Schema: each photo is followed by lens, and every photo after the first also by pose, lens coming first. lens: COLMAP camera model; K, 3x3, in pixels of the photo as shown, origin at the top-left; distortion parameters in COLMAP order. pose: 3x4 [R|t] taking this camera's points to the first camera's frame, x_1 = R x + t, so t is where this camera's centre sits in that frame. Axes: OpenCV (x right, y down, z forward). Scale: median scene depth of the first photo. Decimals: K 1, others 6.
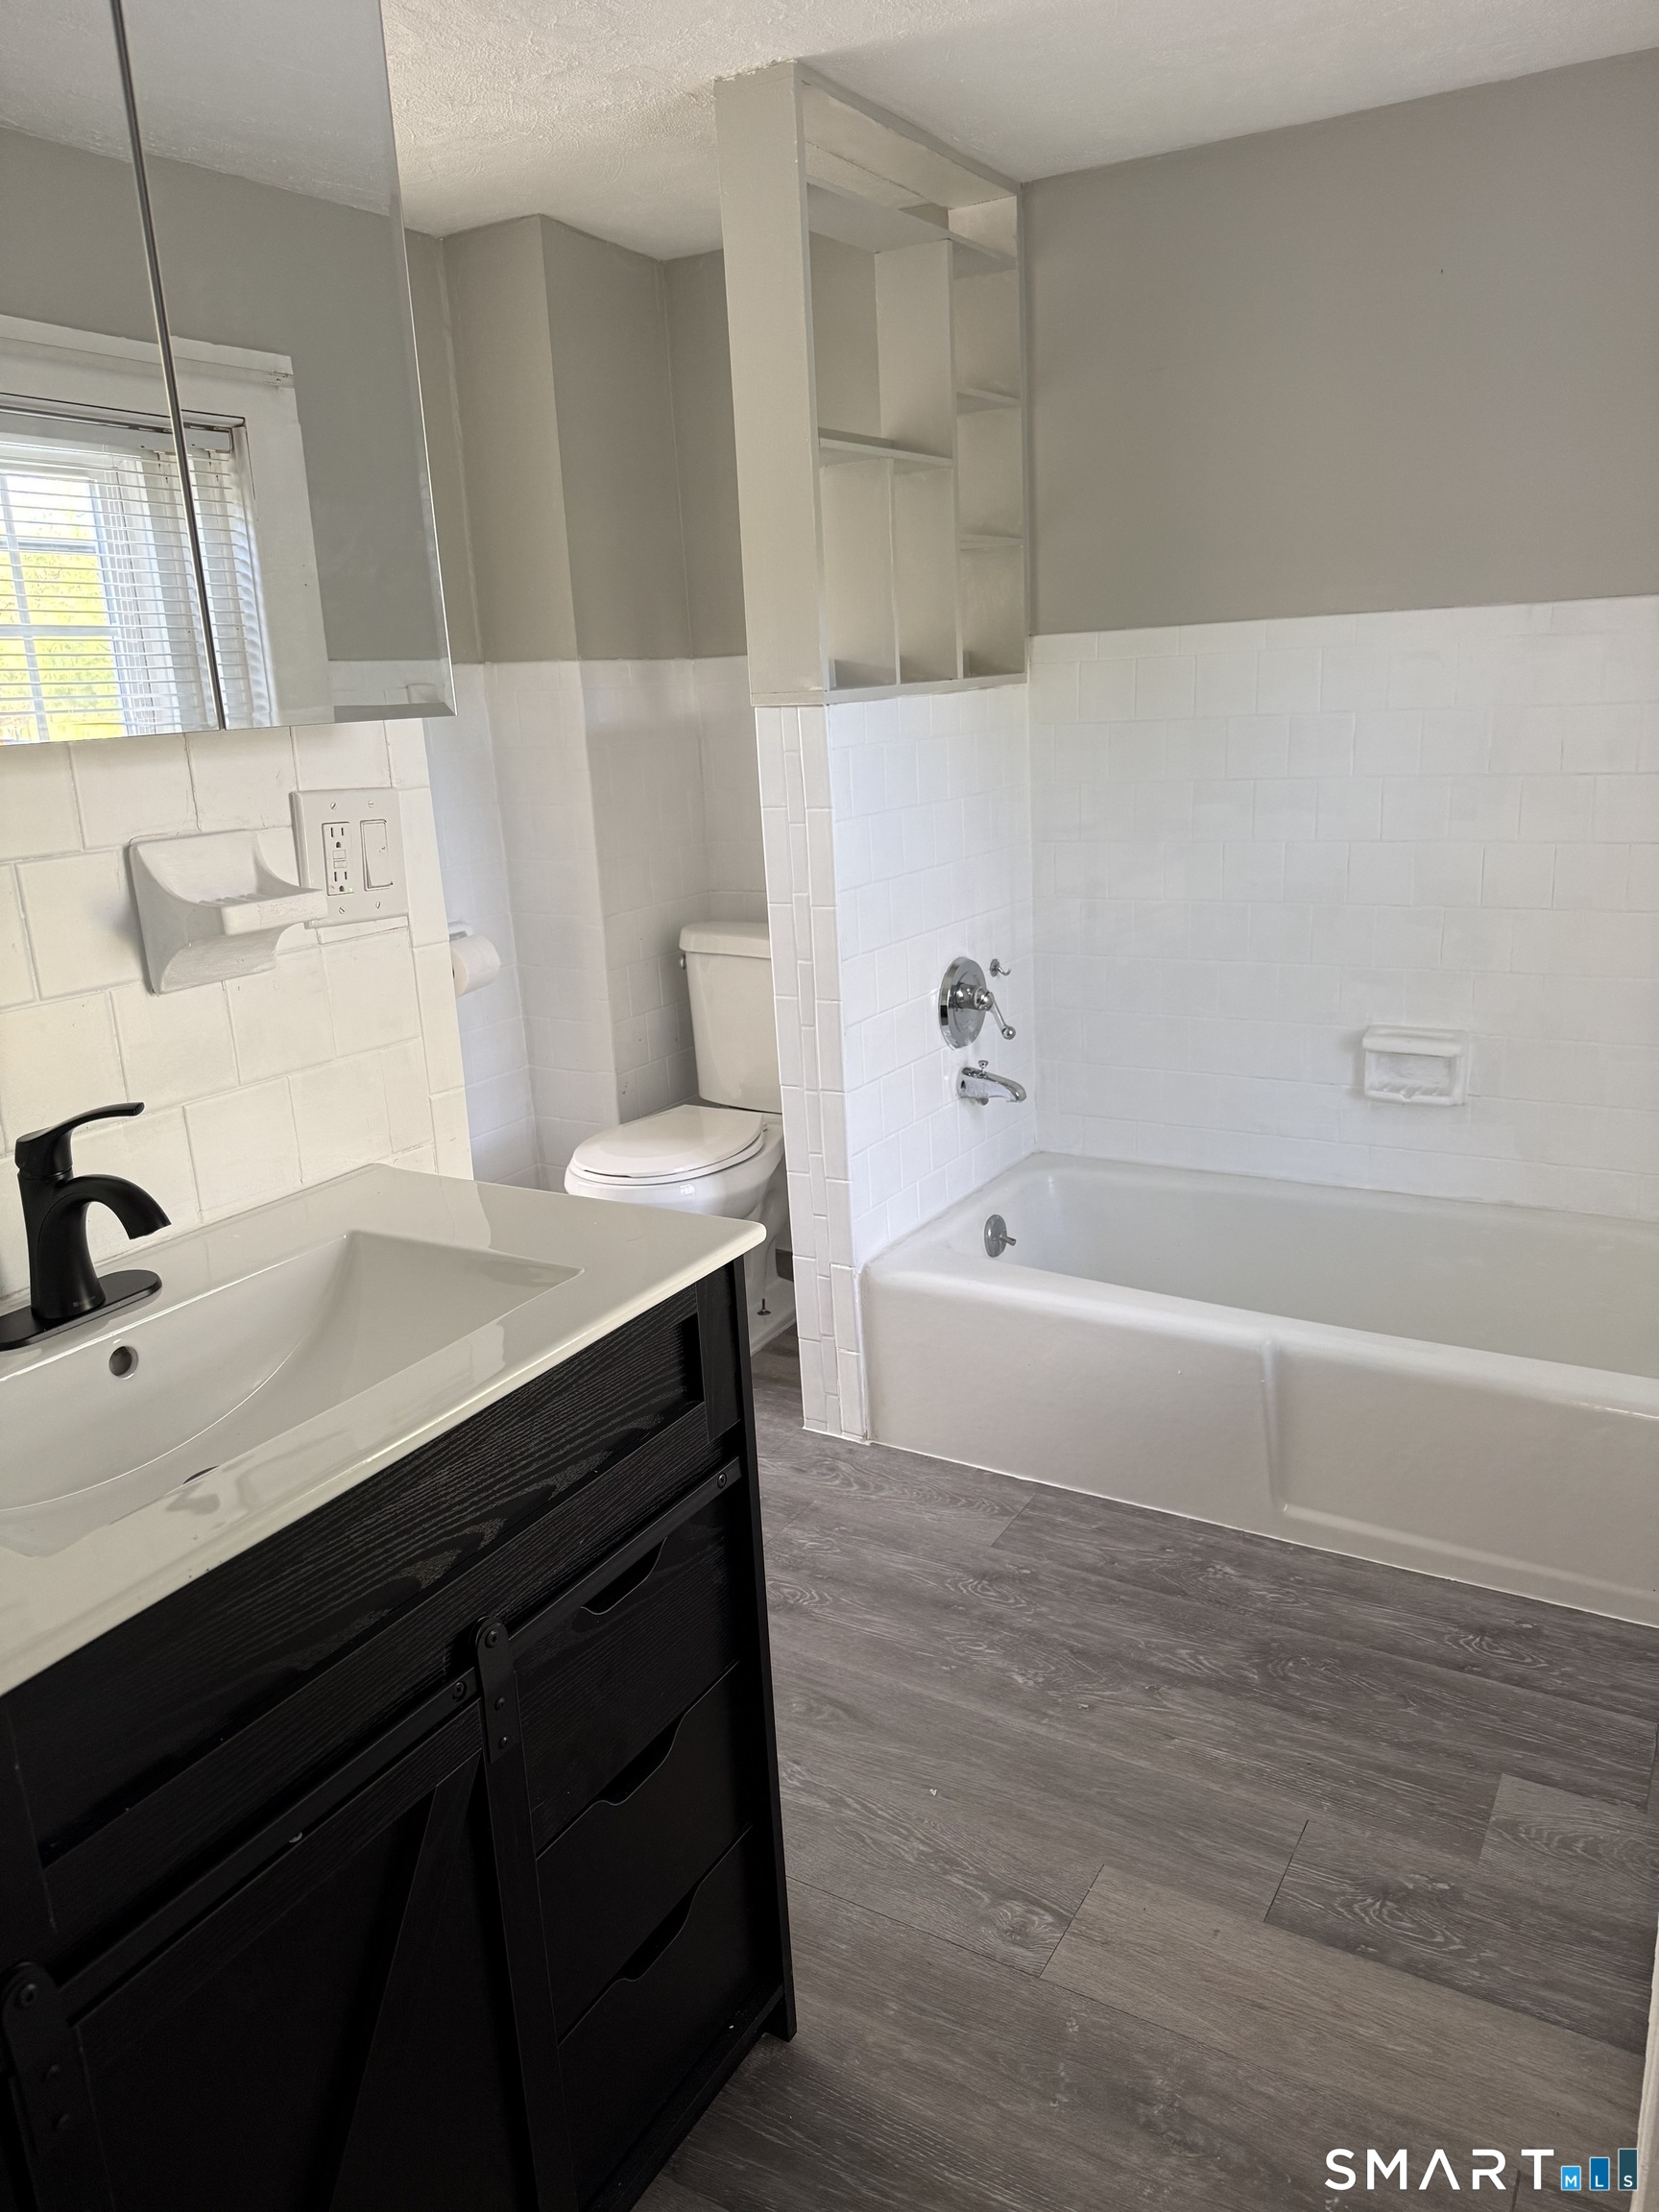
lens RADIAL K [[1566.7, 0, 824.8], [0, 1566.7, 1100.0], [0, 0, 1]] dist [0.081557, -0.117644]
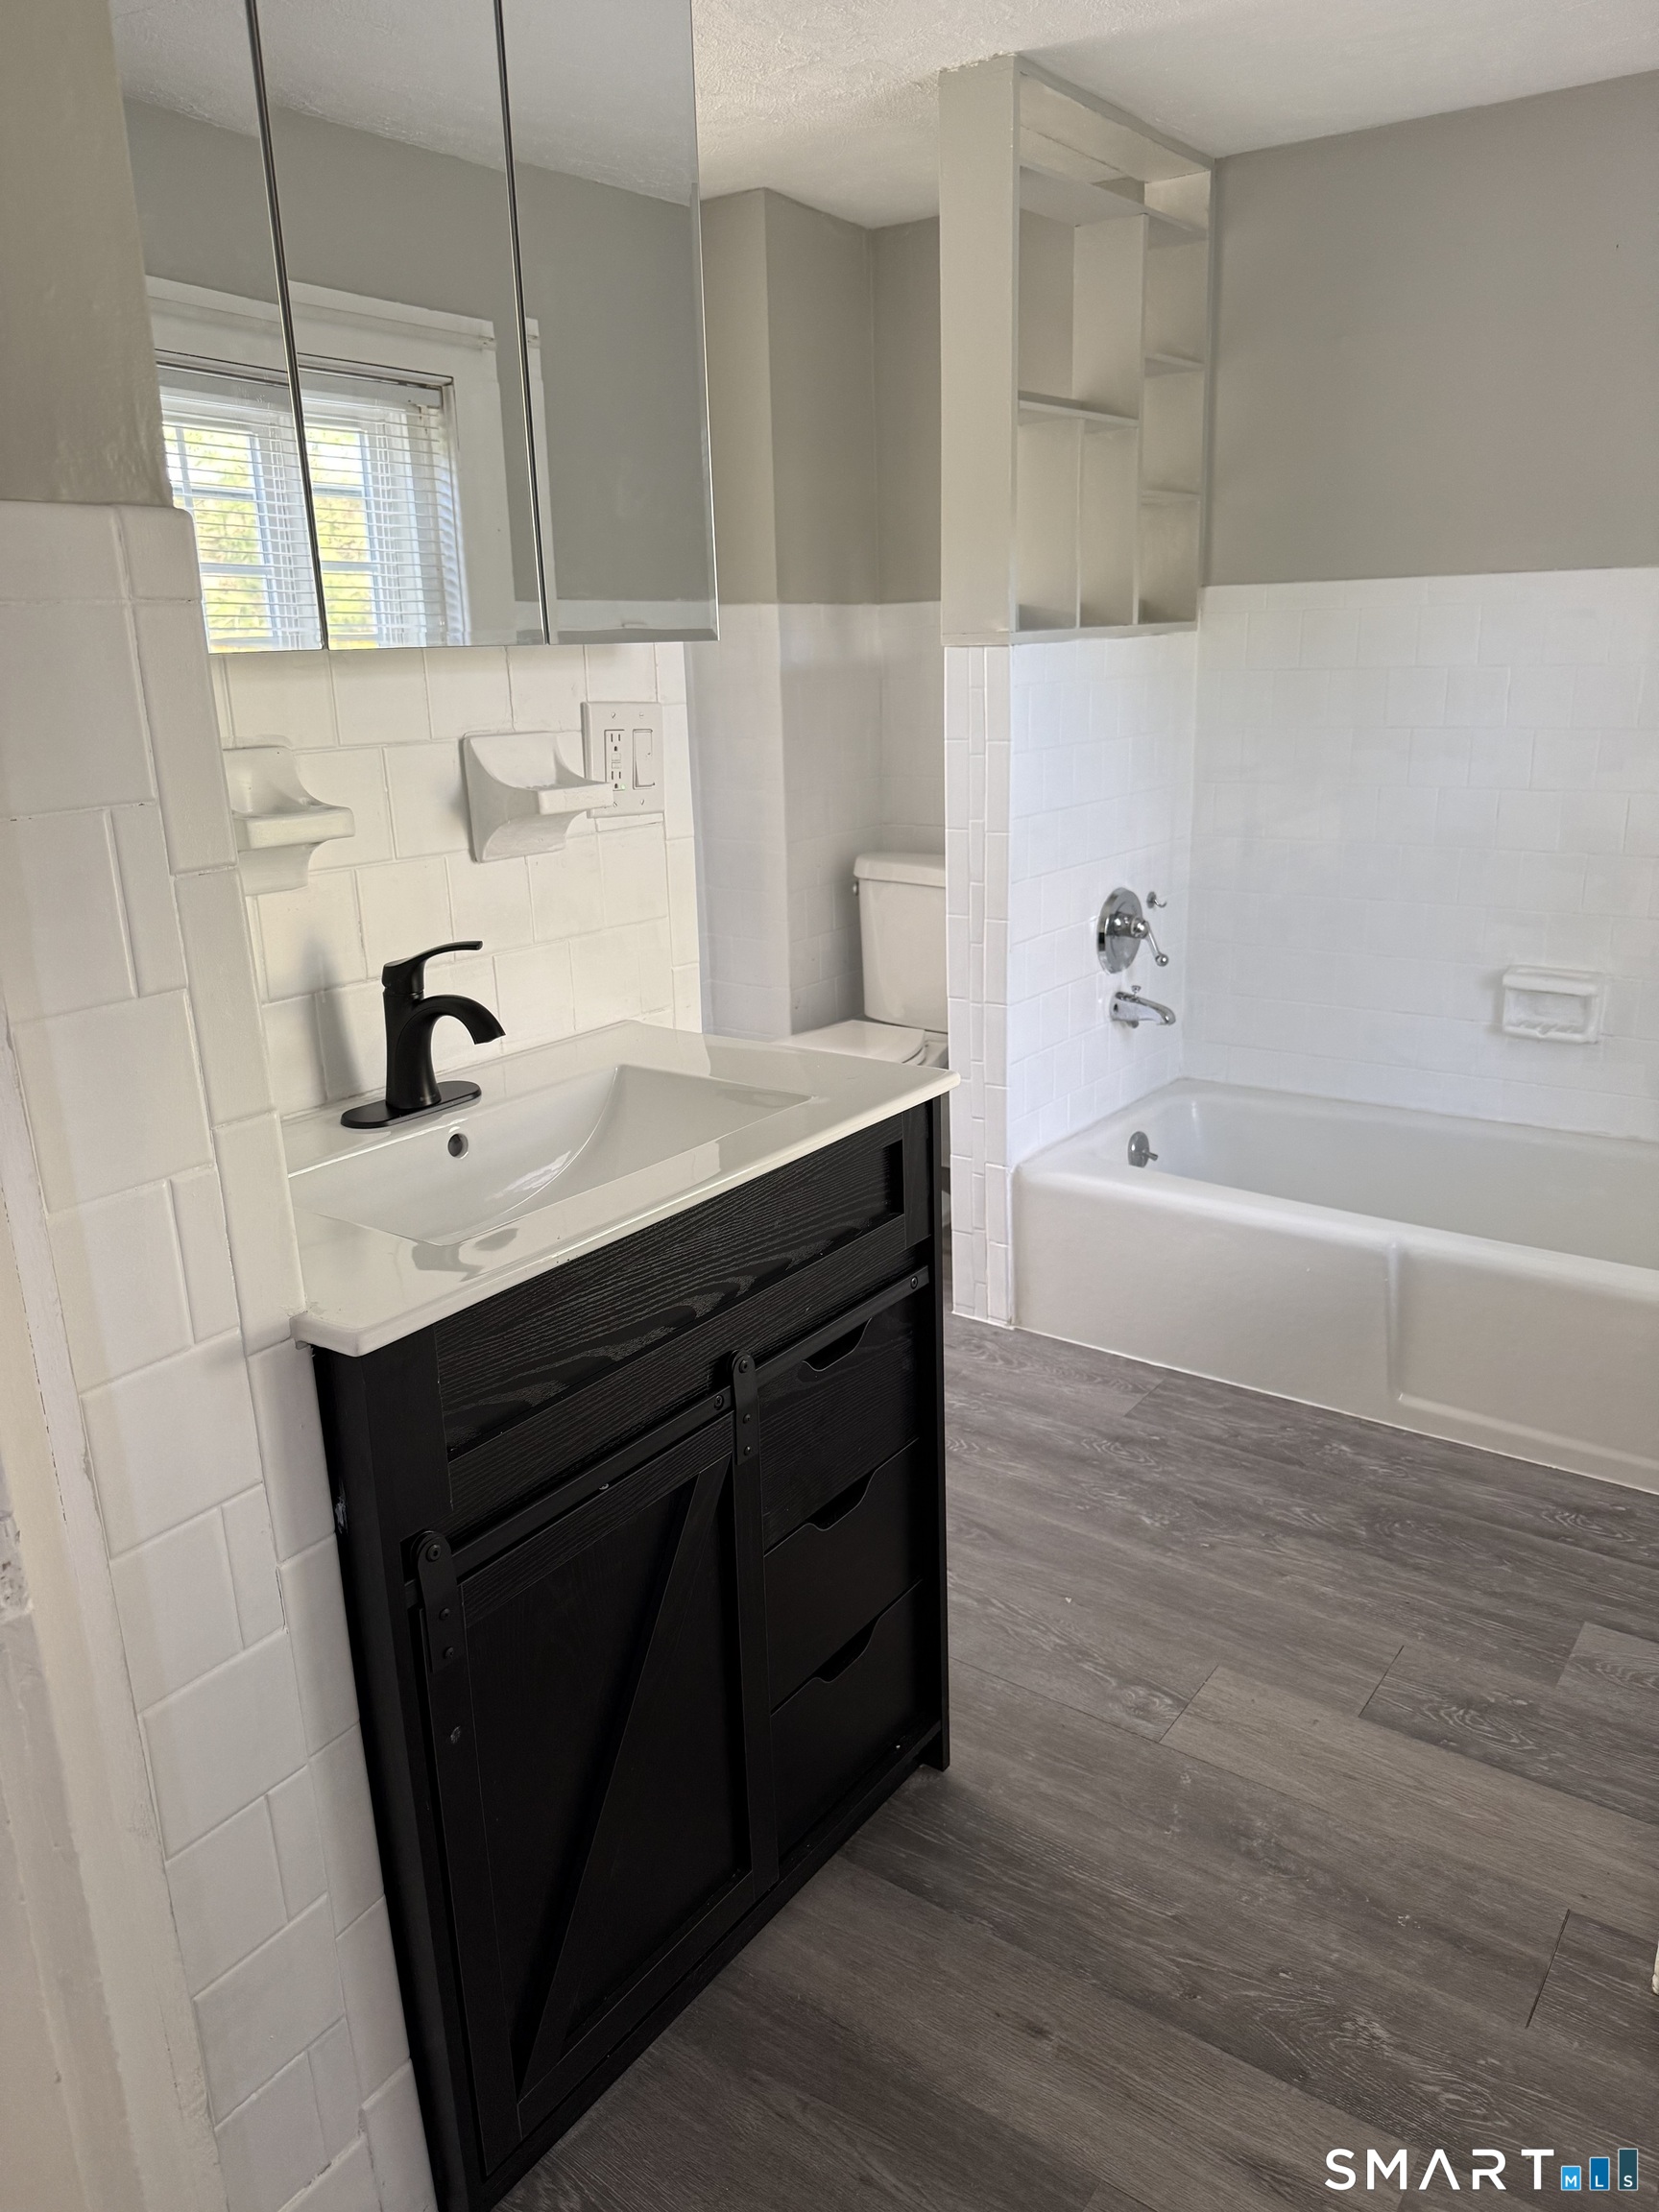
lens RADIAL K [[1566.1, 0, 828.2], [0, 1566.1, 1095.8], [0, 0, 1]] dist [0.112246, -0.183535]
pose [[0.995626, 0.047254, -0.080600, -0.027182], [-0.045303, 0.998638, 0.025870, 0.046487], [0.081713, -0.022105, 0.996411, -0.136804]]
